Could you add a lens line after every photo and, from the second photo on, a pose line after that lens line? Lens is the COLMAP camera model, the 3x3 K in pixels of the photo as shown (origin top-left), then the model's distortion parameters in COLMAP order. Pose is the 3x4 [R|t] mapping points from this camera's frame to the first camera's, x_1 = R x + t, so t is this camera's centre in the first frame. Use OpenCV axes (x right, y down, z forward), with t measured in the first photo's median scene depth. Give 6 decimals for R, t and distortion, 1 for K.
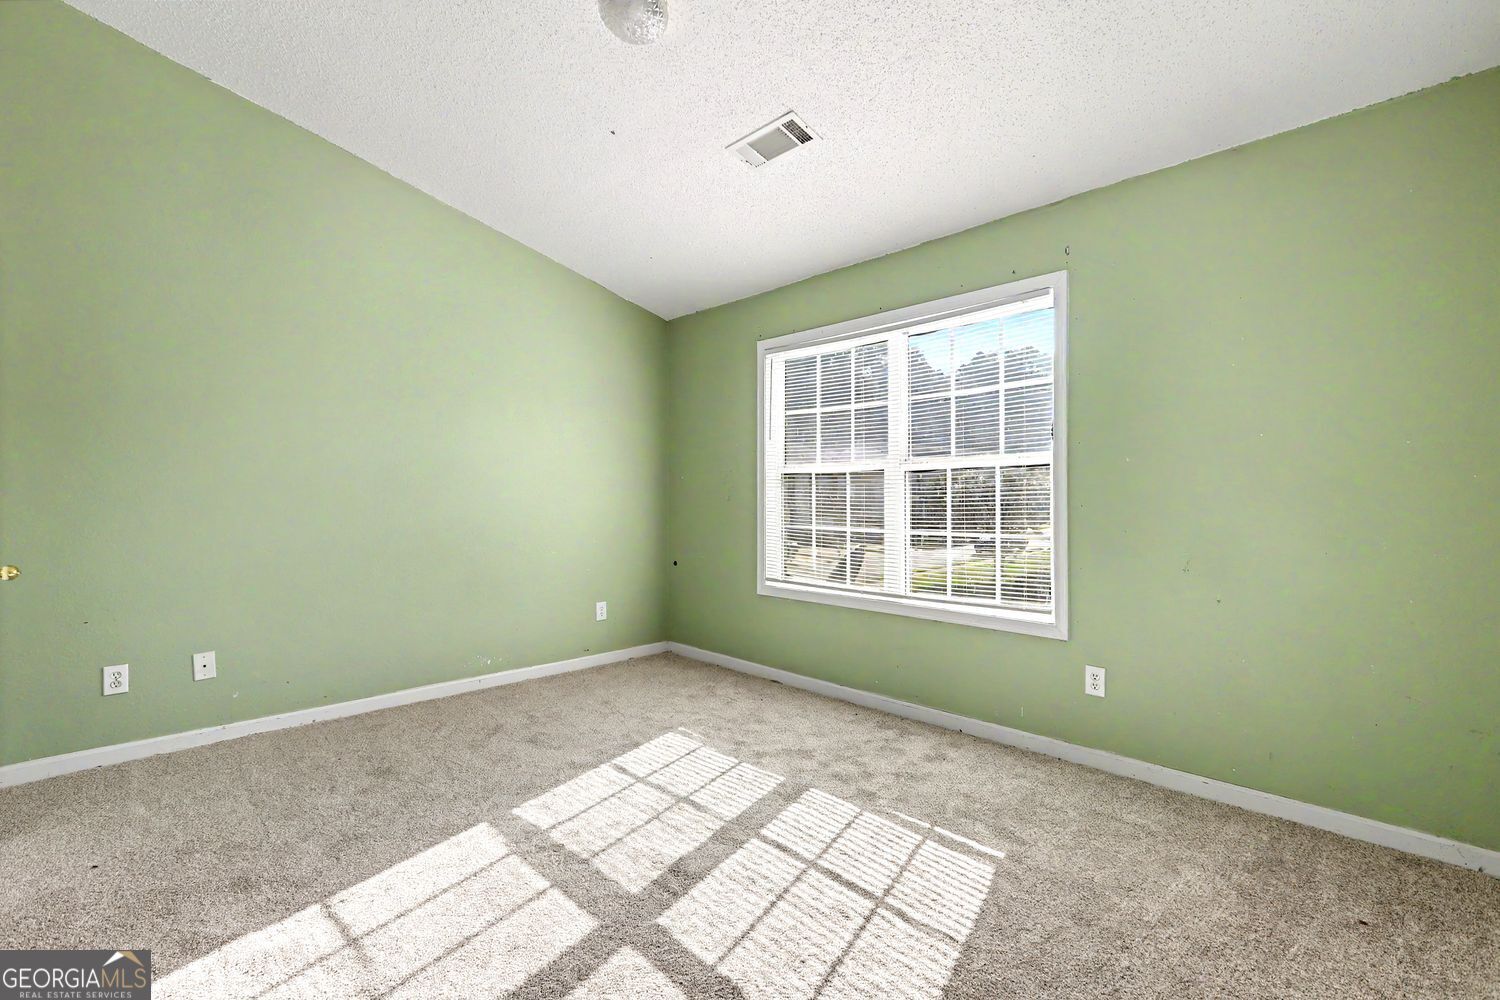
lens RADIAL K [[682.1, 0, 750.0], [0, 682.1, 500.0], [0, 0, 1]] dist [0.000536, 0.000217]
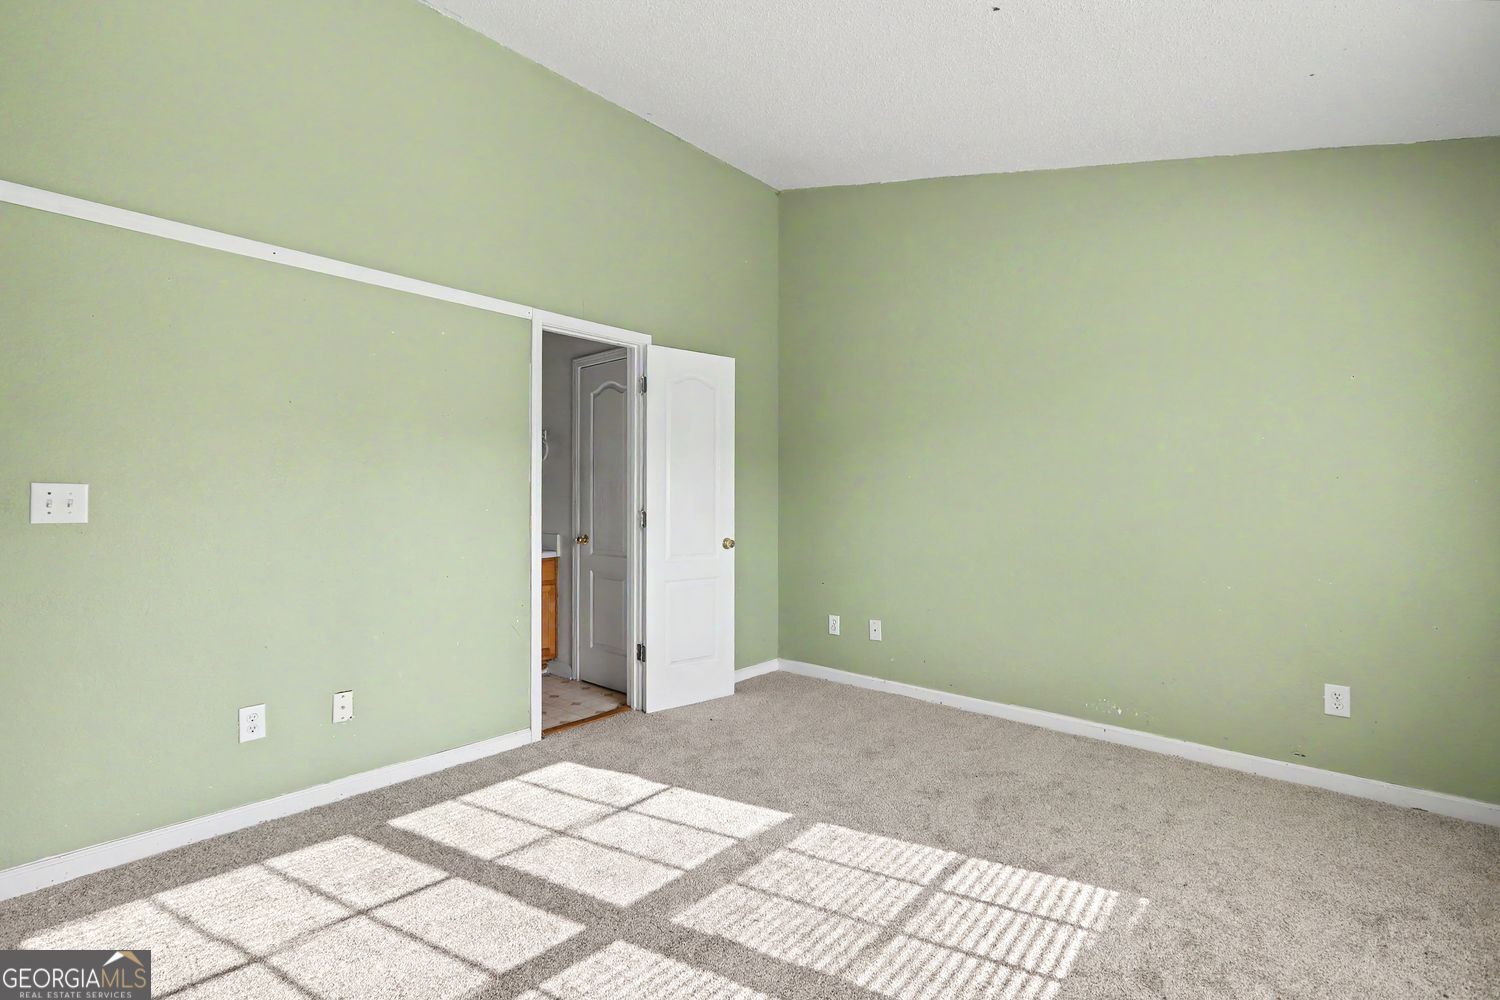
lens RADIAL K [[682.1, 0, 750.0], [0, 682.1, 500.0], [0, 0, 1]] dist [0.000536, 0.000217]
pose [[0.059040, 0.005308, -0.998242, 0.568606], [-0.008941, 0.999949, 0.004788, -0.016829], [0.998216, 0.008642, 0.059084, 0.749144]]
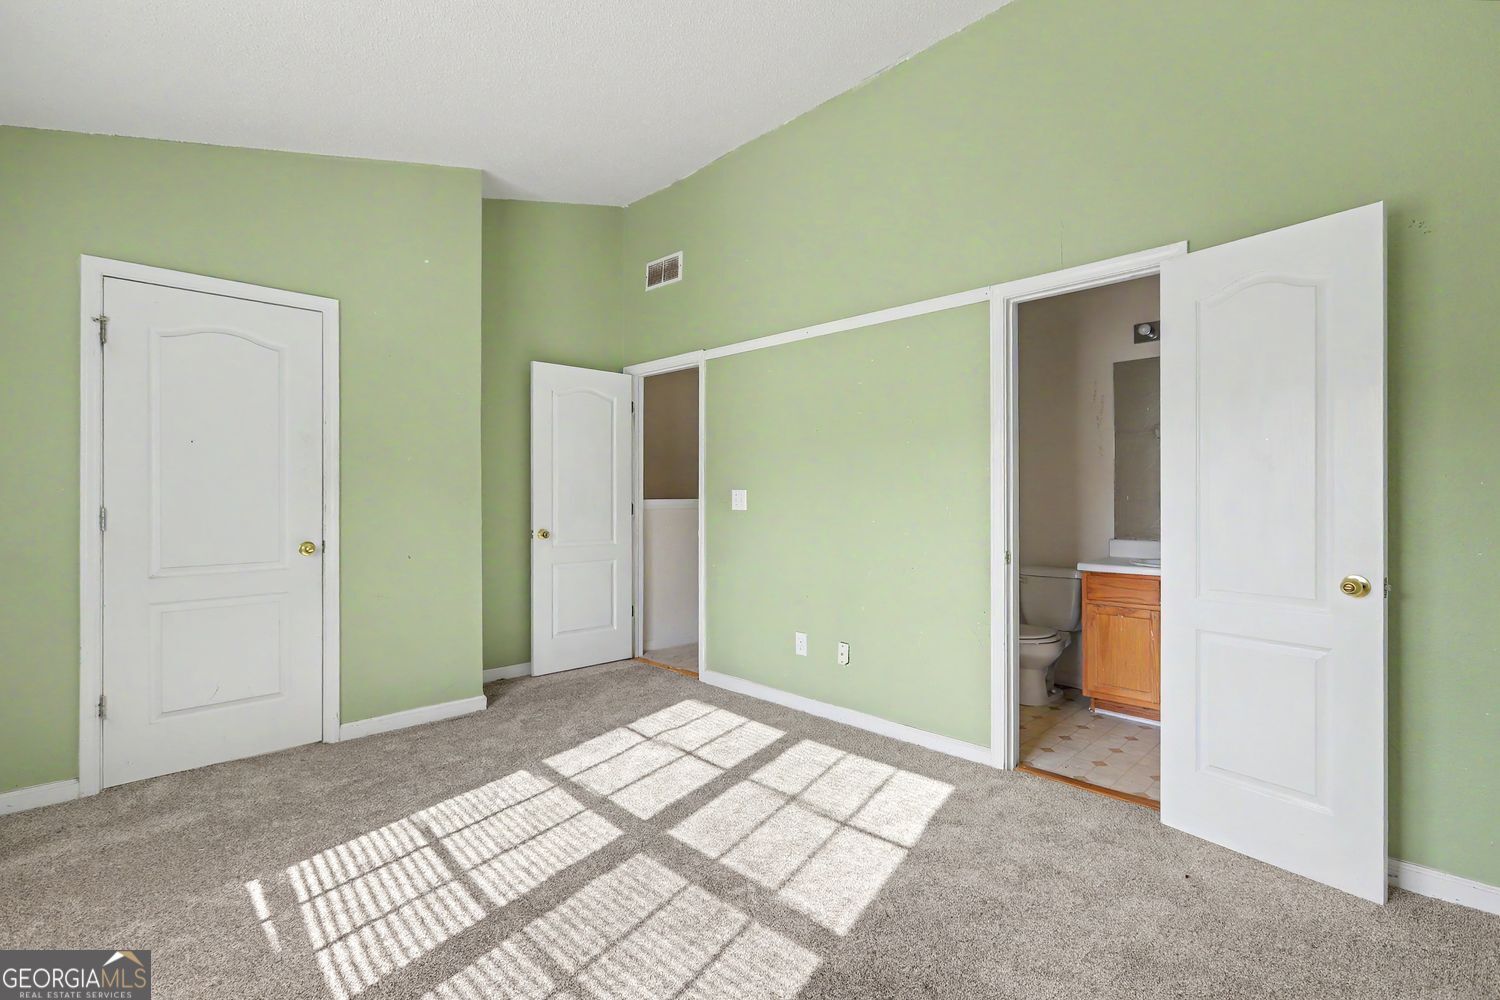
lens RADIAL K [[682.1, 0, 750.0], [0, 682.1, 500.0], [0, 0, 1]] dist [0.000536, 0.000217]
pose [[-0.999943, -0.001582, 0.010523, -0.253802], [-0.001578, 0.999999, 0.000417, -0.003928], [-0.010524, 0.000401, -0.999945, 1.508942]]
